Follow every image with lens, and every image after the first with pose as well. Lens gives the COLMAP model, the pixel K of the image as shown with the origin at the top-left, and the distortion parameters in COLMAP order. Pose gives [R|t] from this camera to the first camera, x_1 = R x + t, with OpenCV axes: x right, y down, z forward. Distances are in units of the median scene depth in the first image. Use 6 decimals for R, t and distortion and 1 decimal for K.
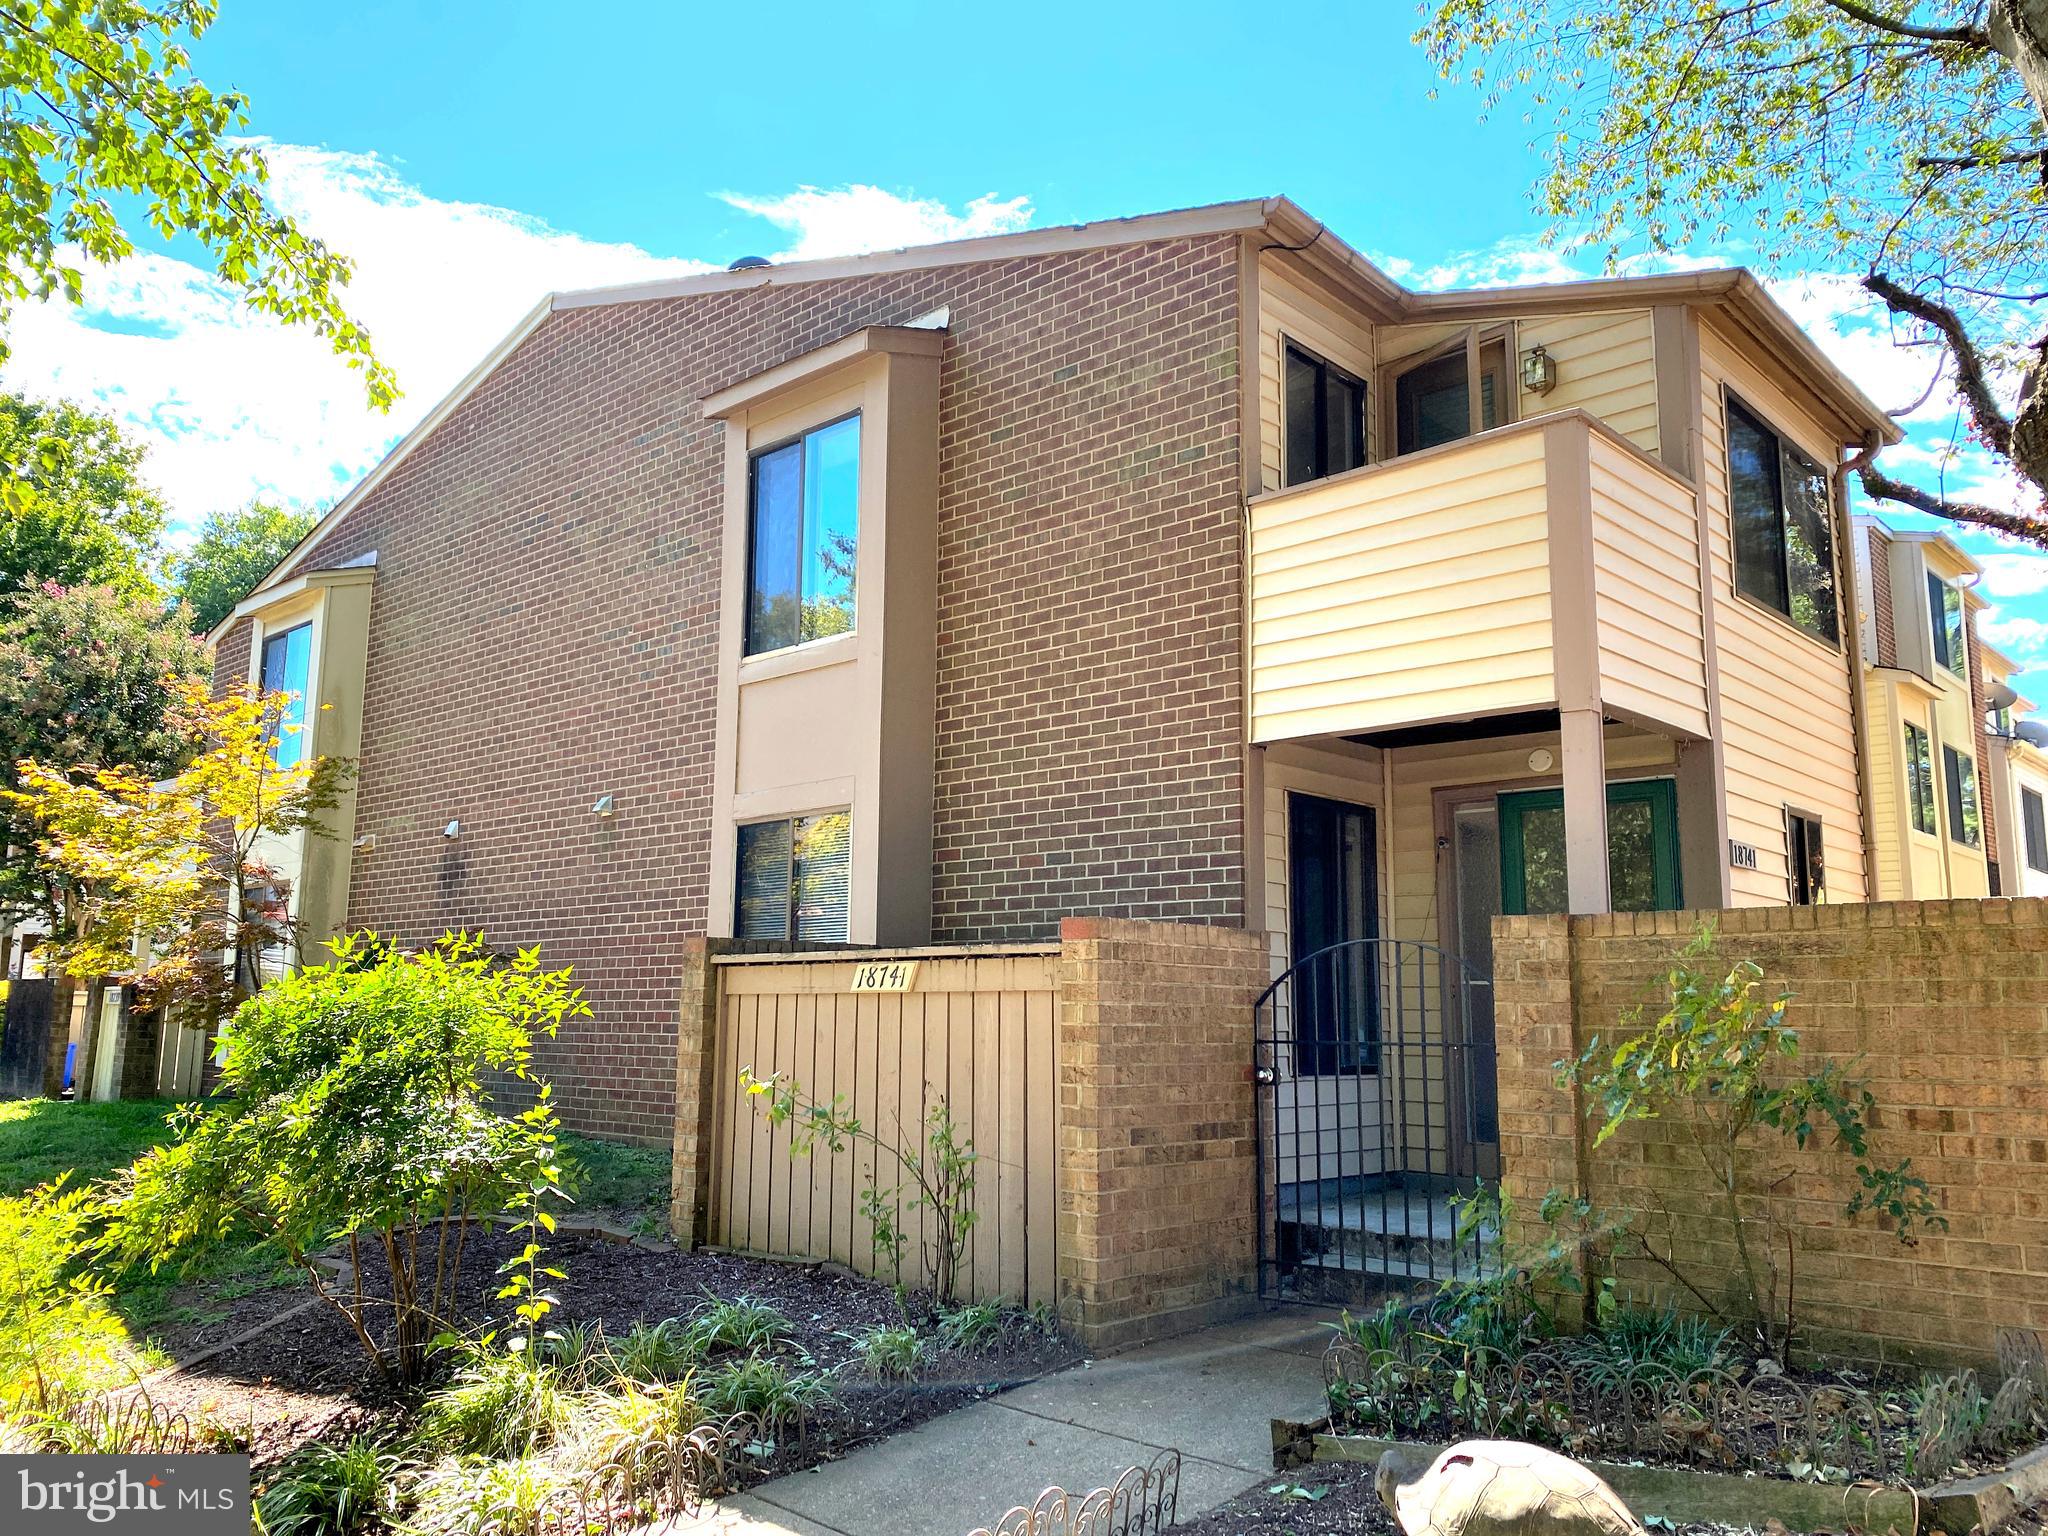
lens RADIAL K [[1553.1, 0, 1006.9], [0, 1553.1, 777.7], [0, 0, 1]] dist [0.050379, -0.089710]
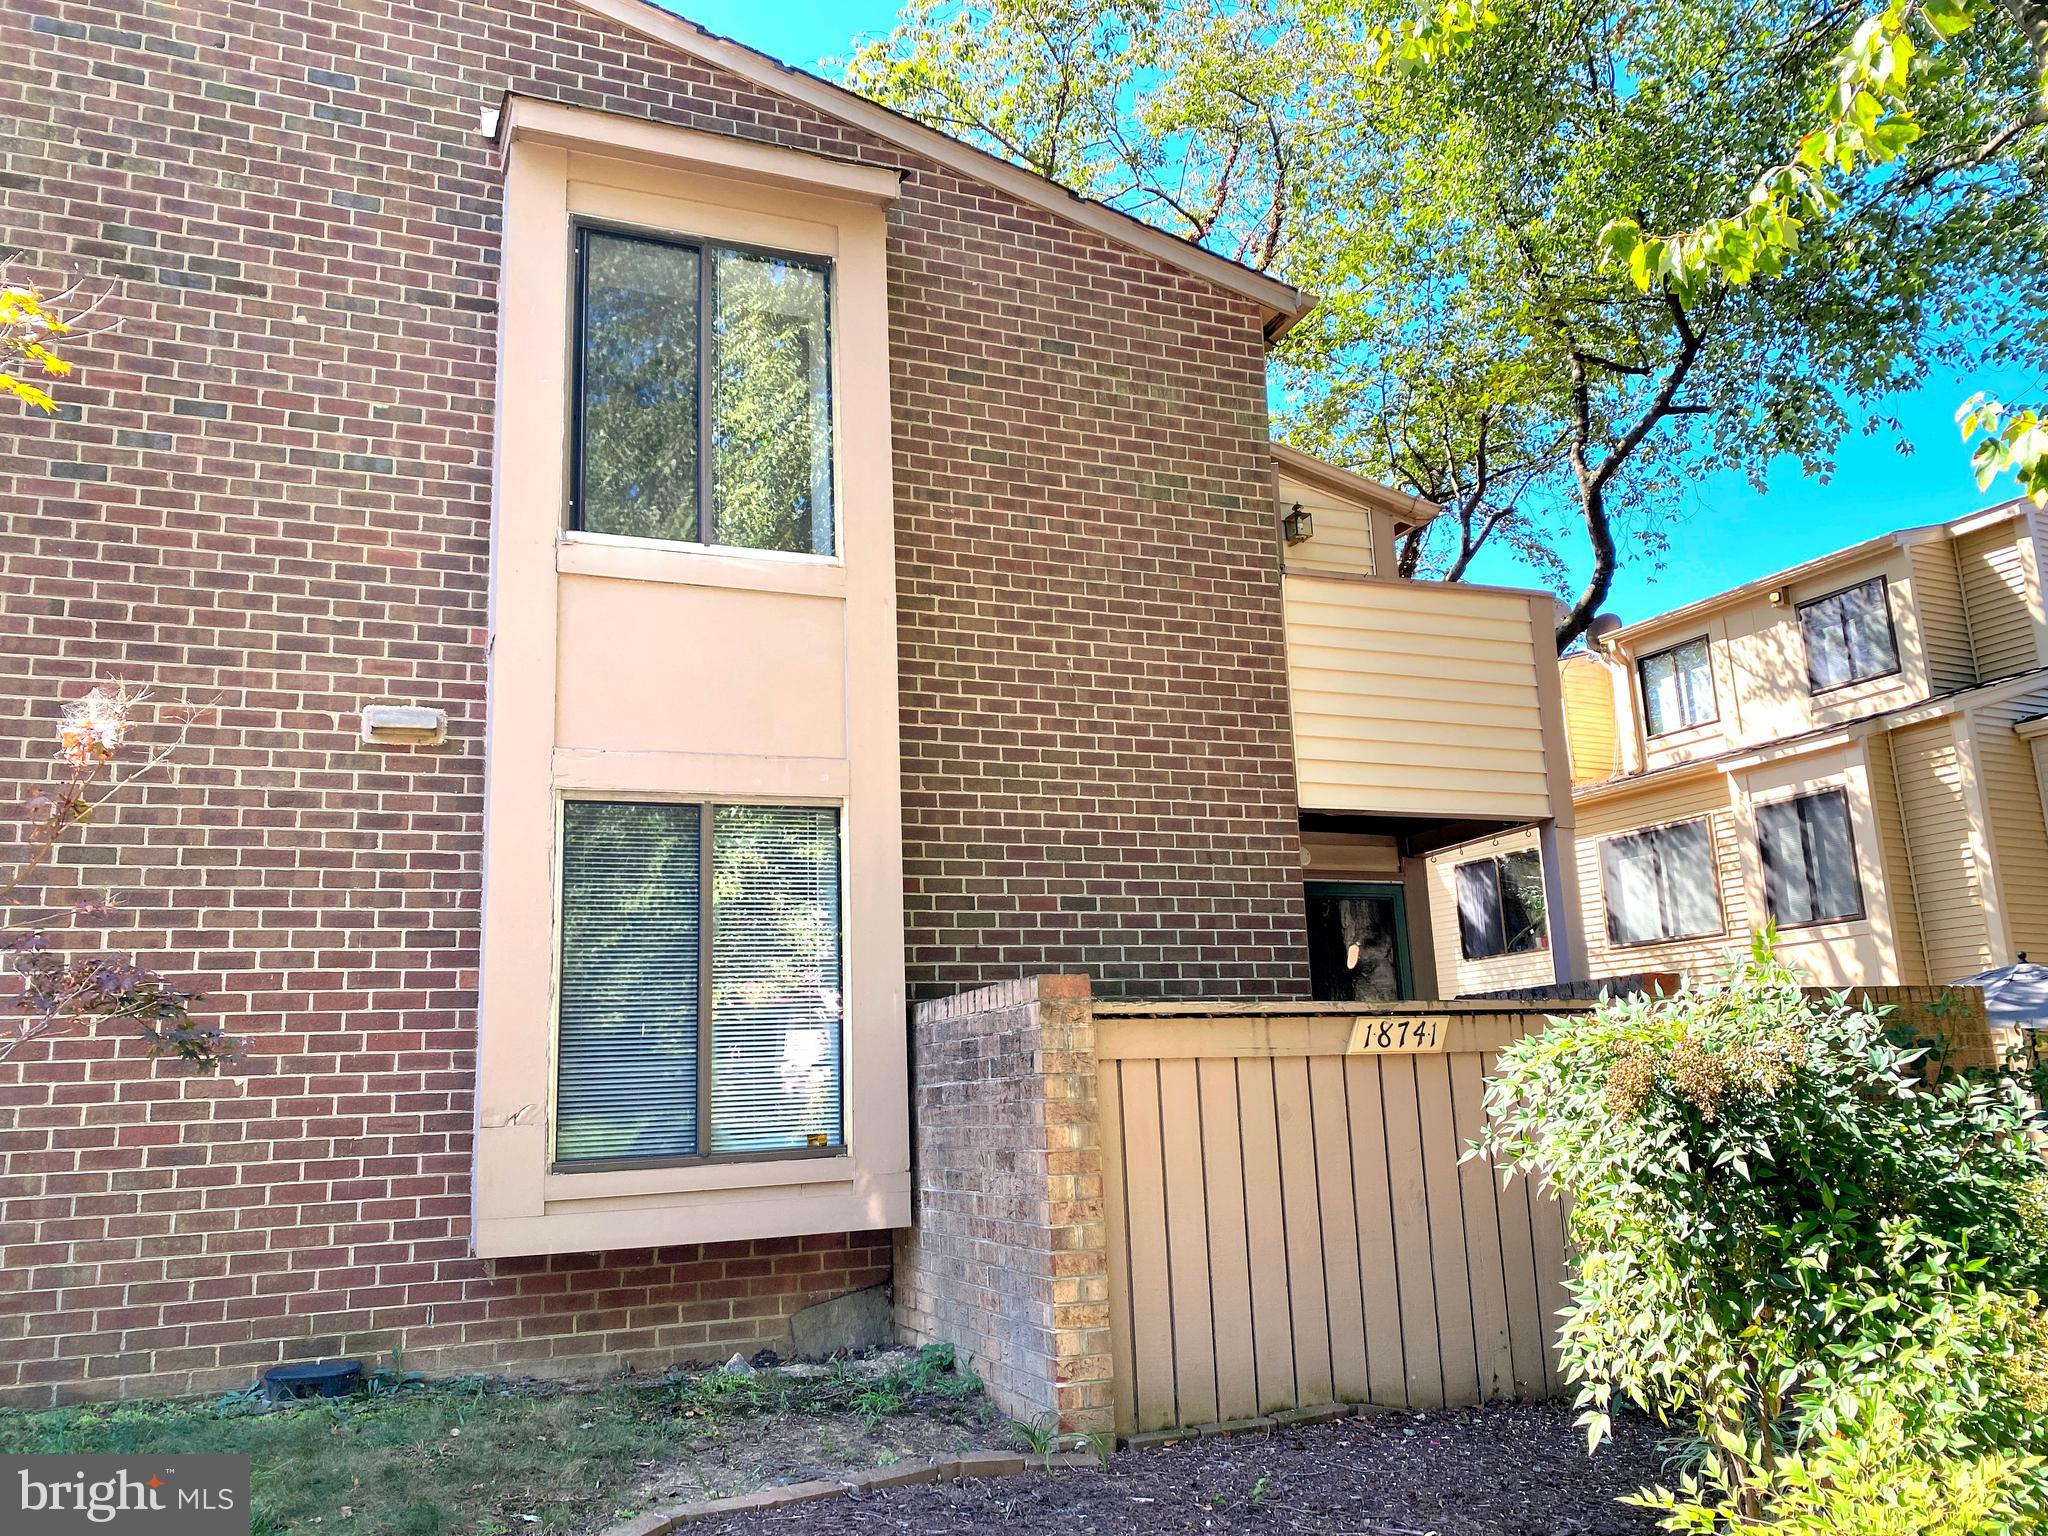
lens RADIAL K [[1553.1, 0, 1006.9], [0, 1553.1, 777.7], [0, 0, 1]] dist [0.050379, -0.089710]
pose [[0.415861, 0.158628, 0.895487, -0.738953], [-0.097498, 0.986772, -0.129521, 0.096235], [-0.904187, -0.033446, 0.425826, 0.668467]]
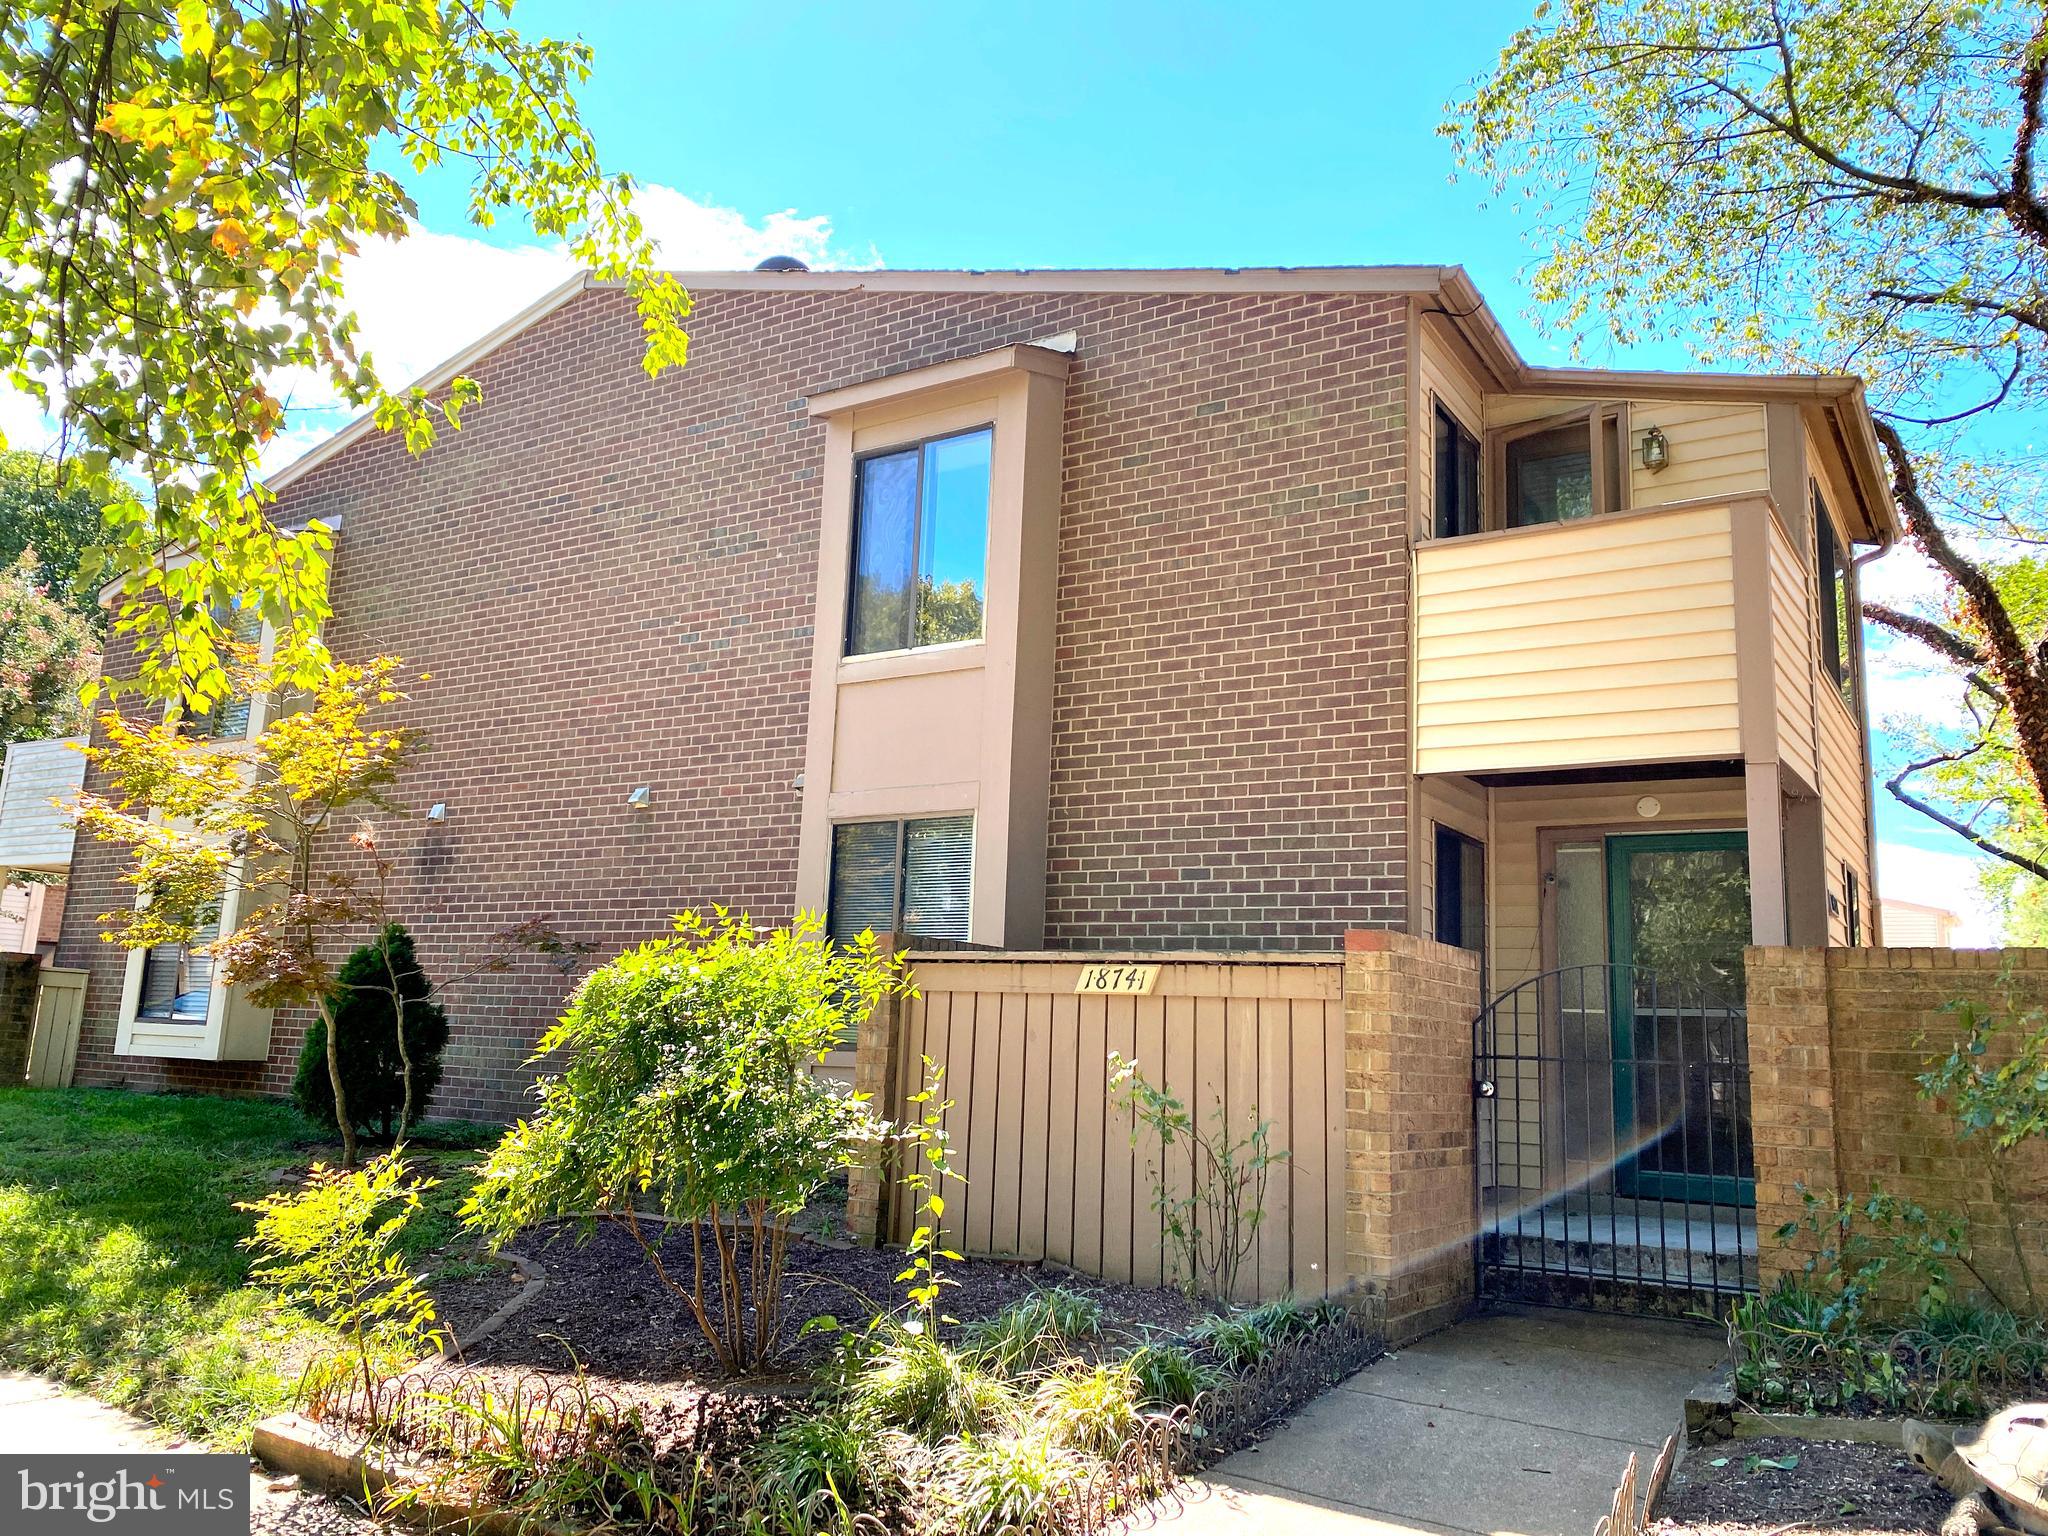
lens RADIAL K [[1560.7, 0, 994.2], [0, 1560.7, 753.0], [0, 0, 1]] dist [0.055571, -0.095039]
pose [[0.985786, 0.064914, 0.154956, -0.260184], [-0.059889, 0.997523, -0.036885, 0.018005], [-0.156967, 0.027081, 0.987233, -0.003509]]
